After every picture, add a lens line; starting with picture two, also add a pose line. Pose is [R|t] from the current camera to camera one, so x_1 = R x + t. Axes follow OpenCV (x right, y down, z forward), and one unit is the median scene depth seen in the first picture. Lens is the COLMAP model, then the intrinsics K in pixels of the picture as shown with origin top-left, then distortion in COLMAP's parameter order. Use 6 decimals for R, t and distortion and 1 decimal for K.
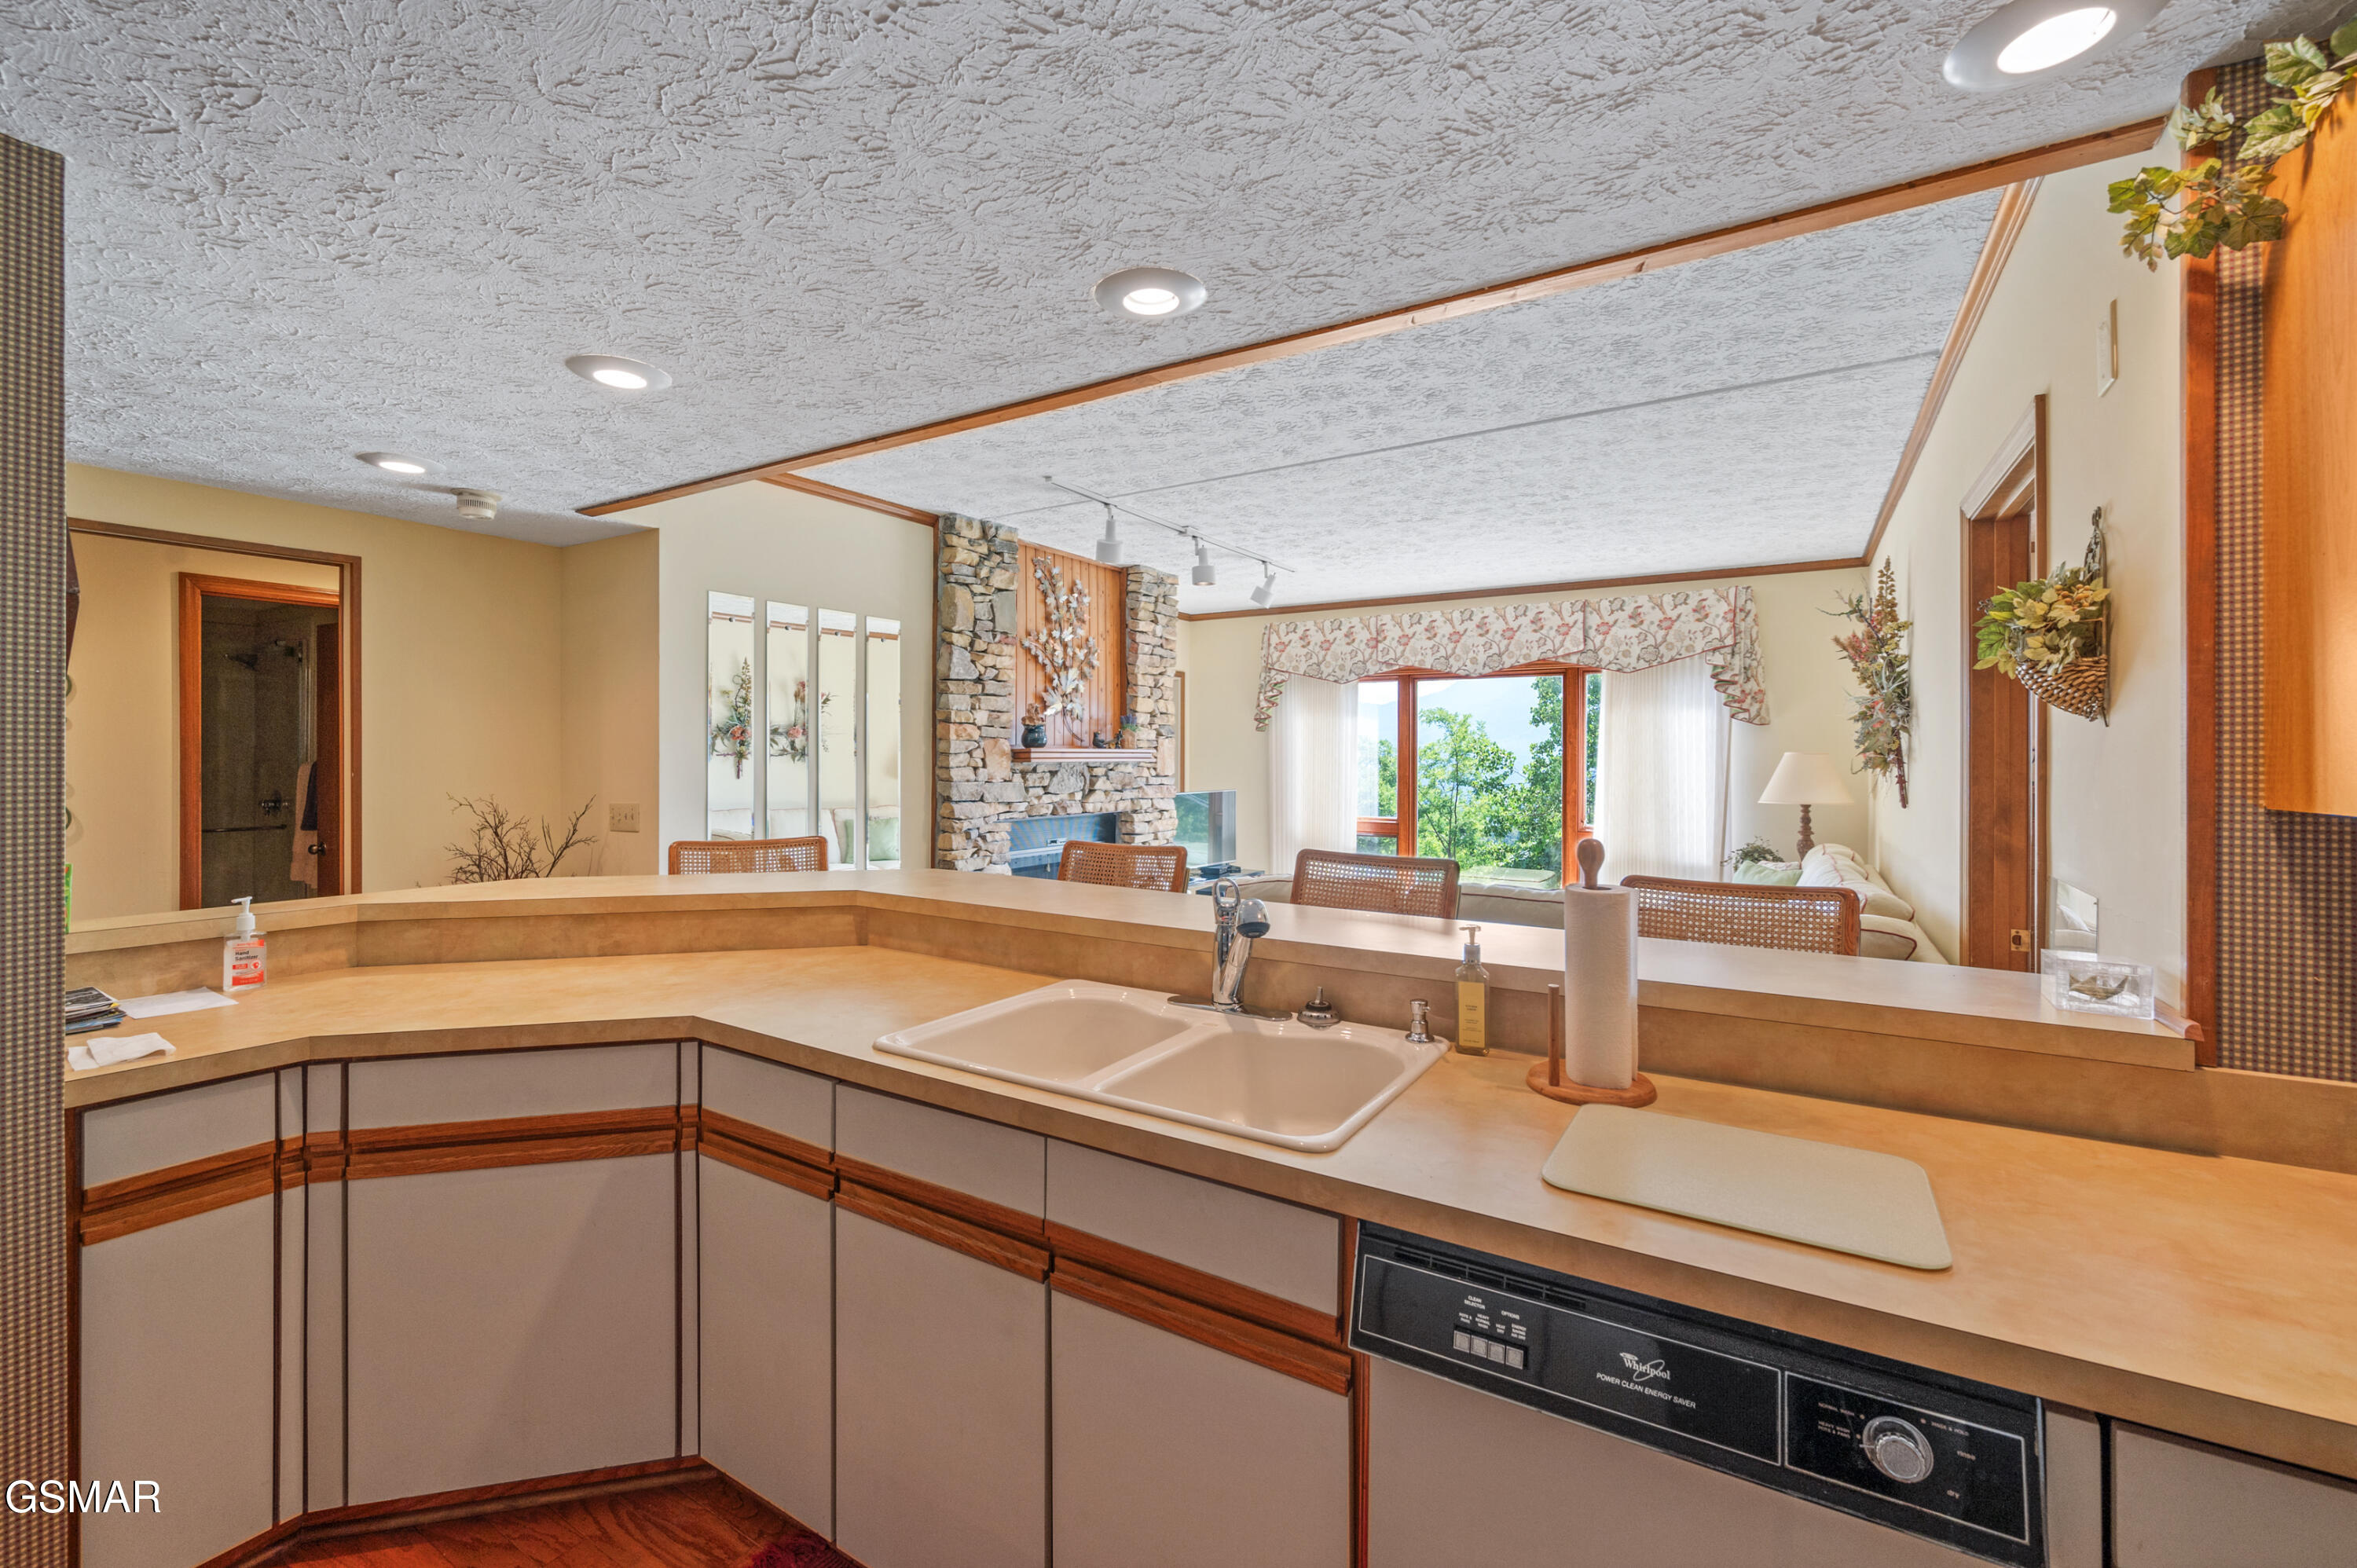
lens RADIAL K [[953.5, 0, 1177.0], [0, 953.5, 775.8], [0, 0, 1]] dist [0.001797, 0.000103]
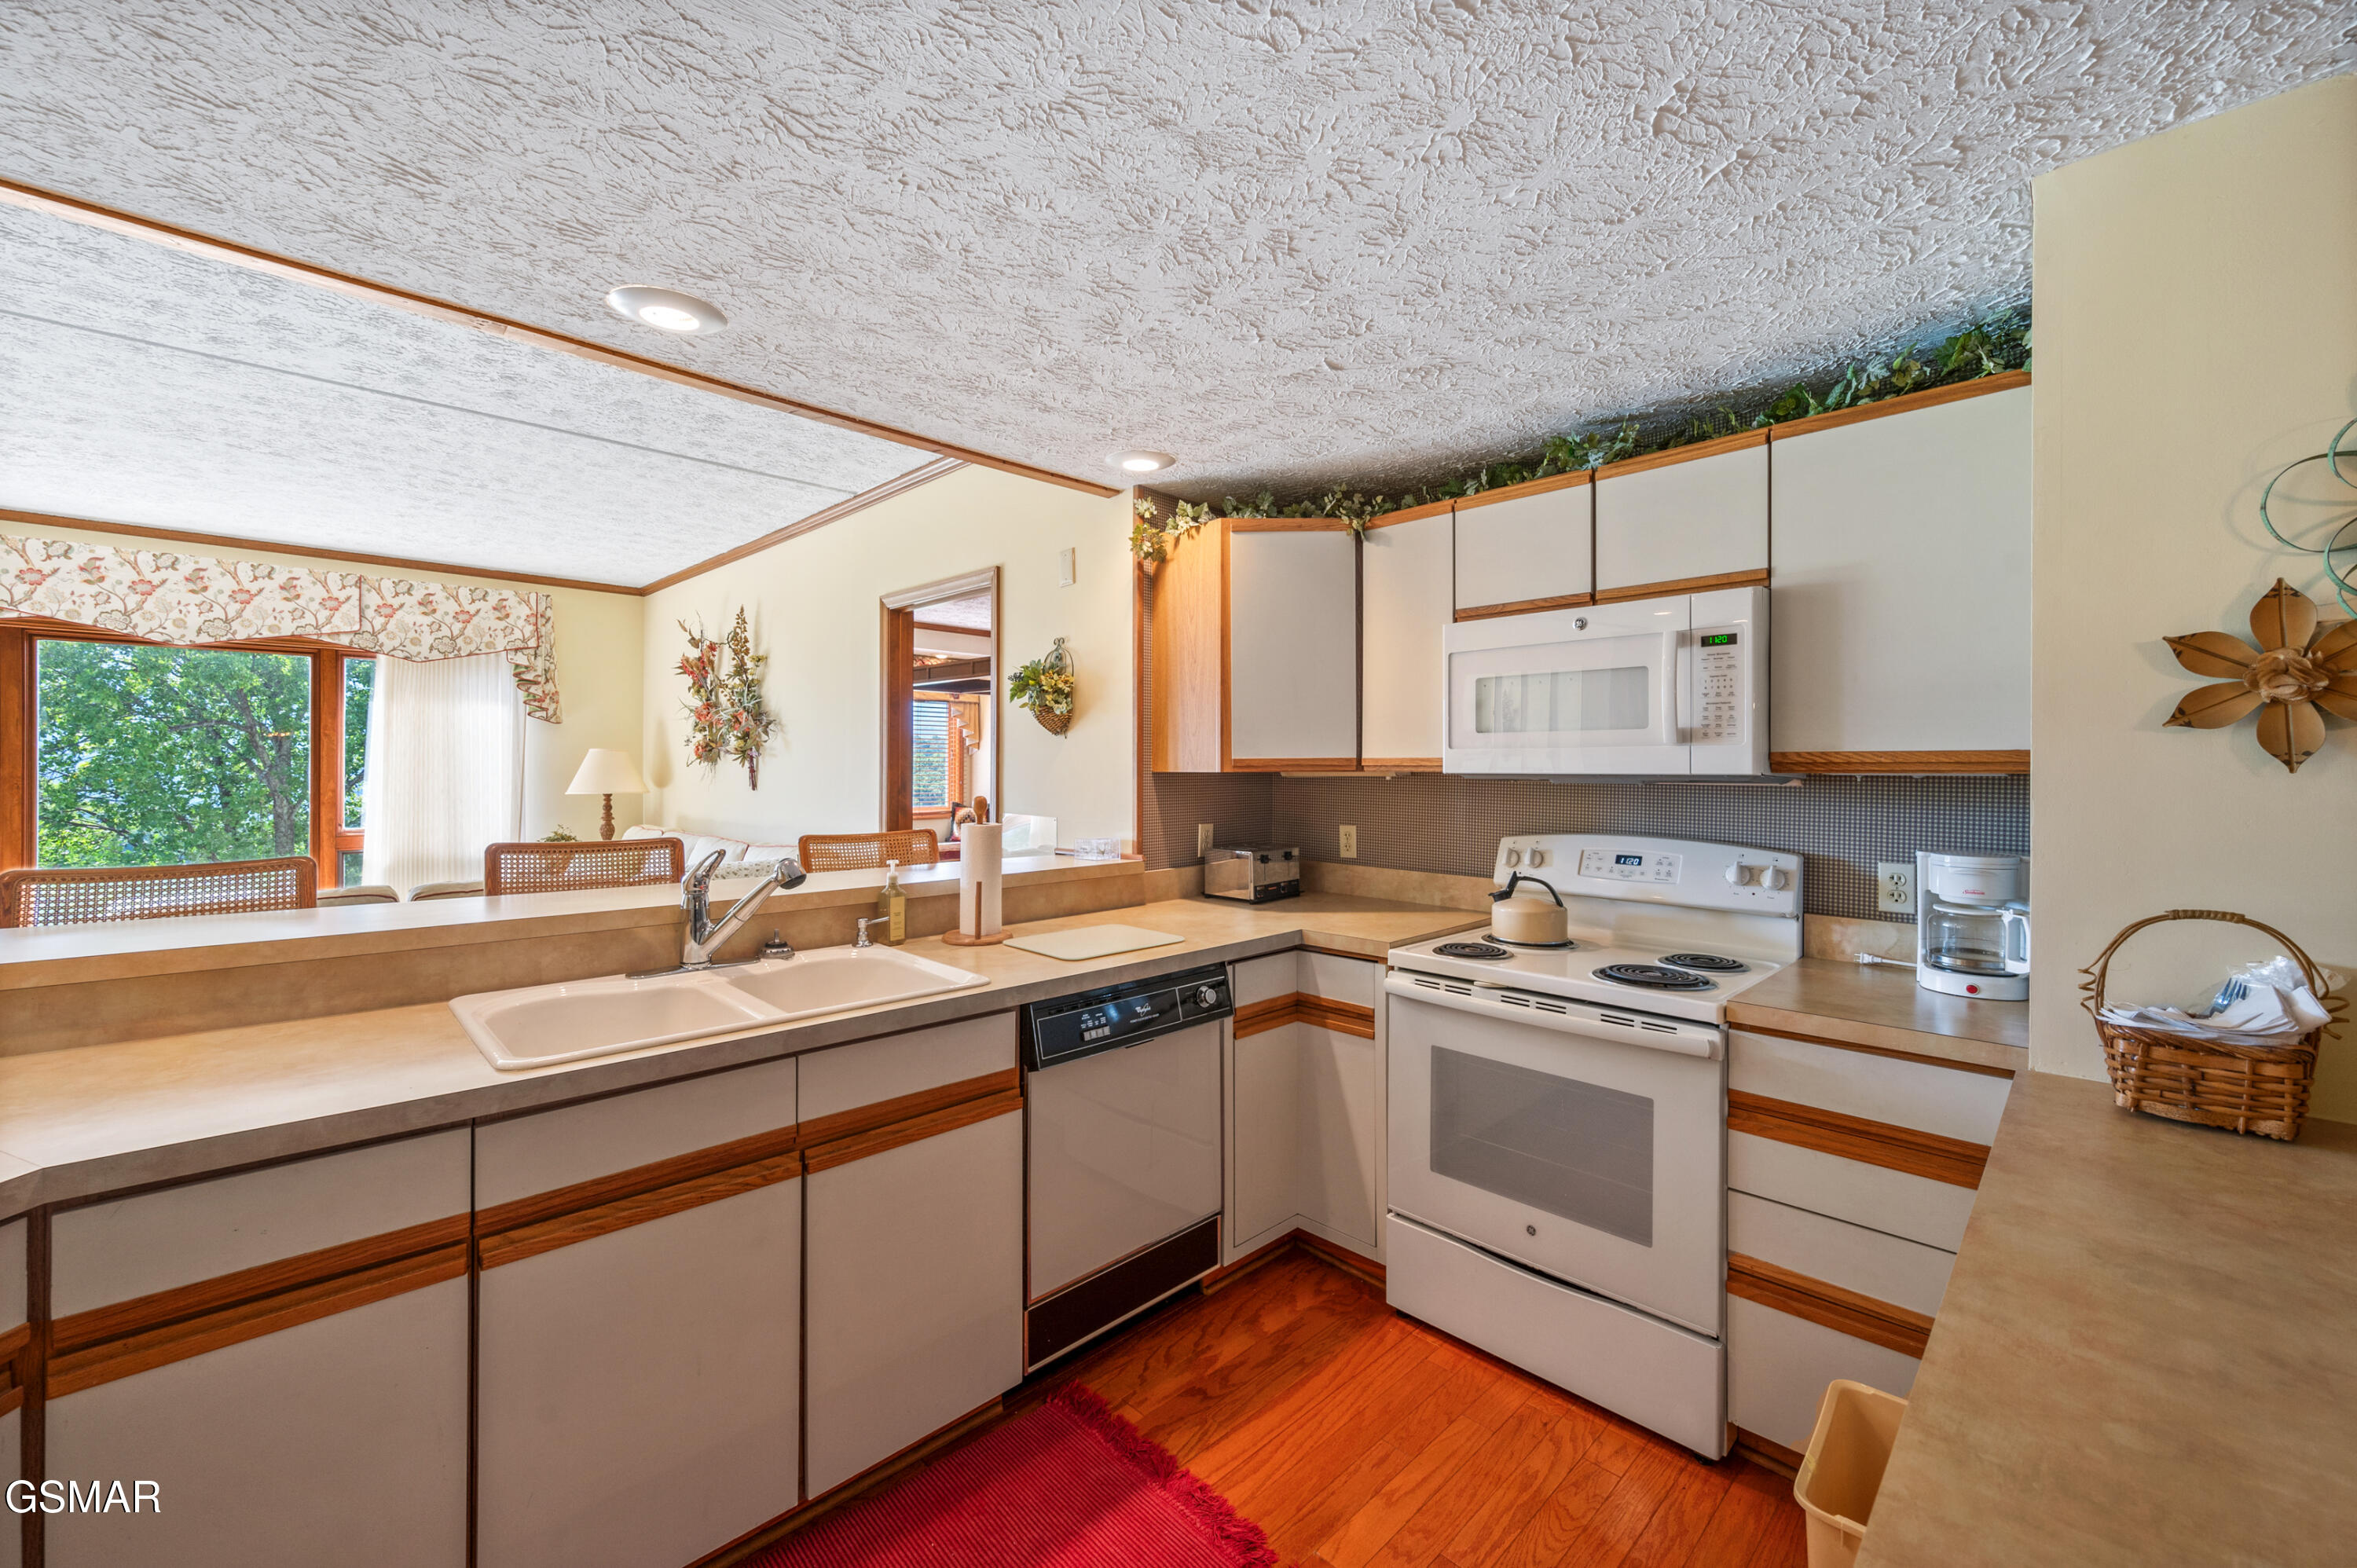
lens RADIAL K [[953.5, 0, 1188.3], [0, 953.5, 758.8], [0, 0, 1]] dist [0.001797, 0.000103]
pose [[0.233439, 0.005644, 0.972355, -0.275131], [0.013052, 0.999875, -0.008937, 0.004878], [-0.972284, 0.014777, 0.233337, 0.053556]]
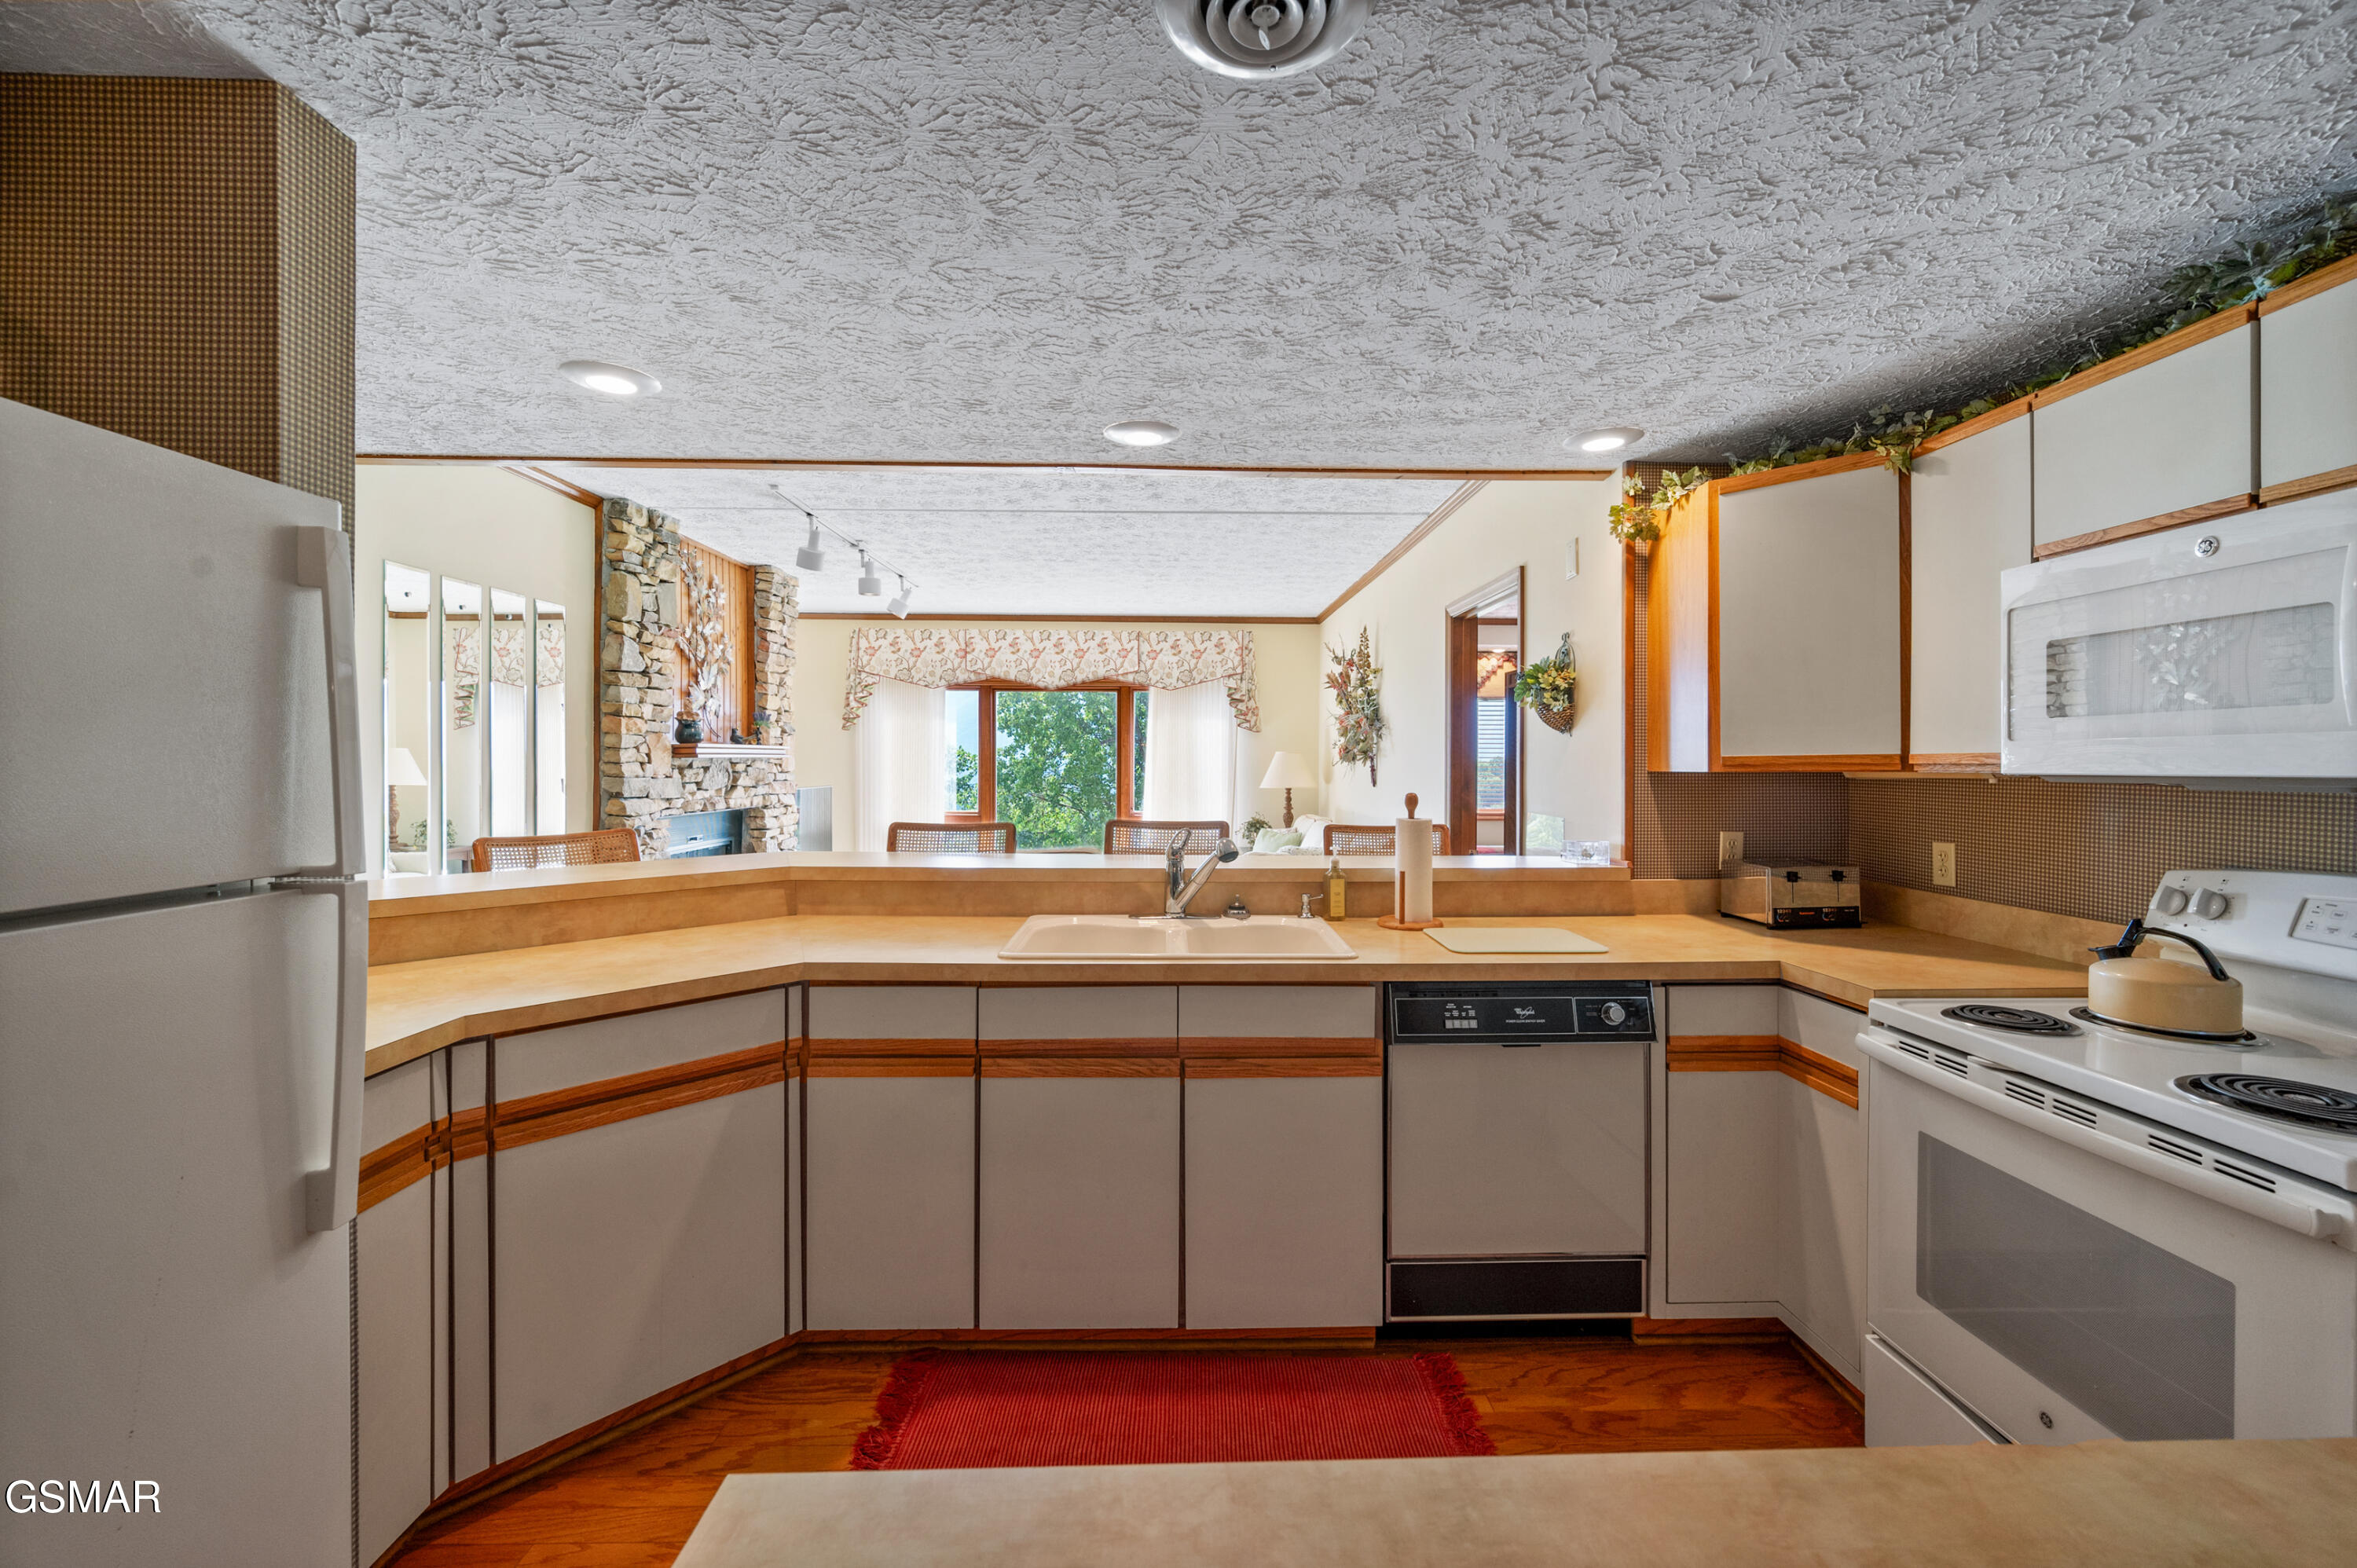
lens RADIAL K [[953.5, 0, 1168.3], [0, 953.5, 758.7], [0, 0, 1]] dist [0.001797, 0.000103]
pose [[0.842605, 0.002270, 0.538527, -0.230607], [0.008954, 0.999794, -0.018224, 0.007156], [-0.538457, 0.020178, 0.842411, -0.075998]]
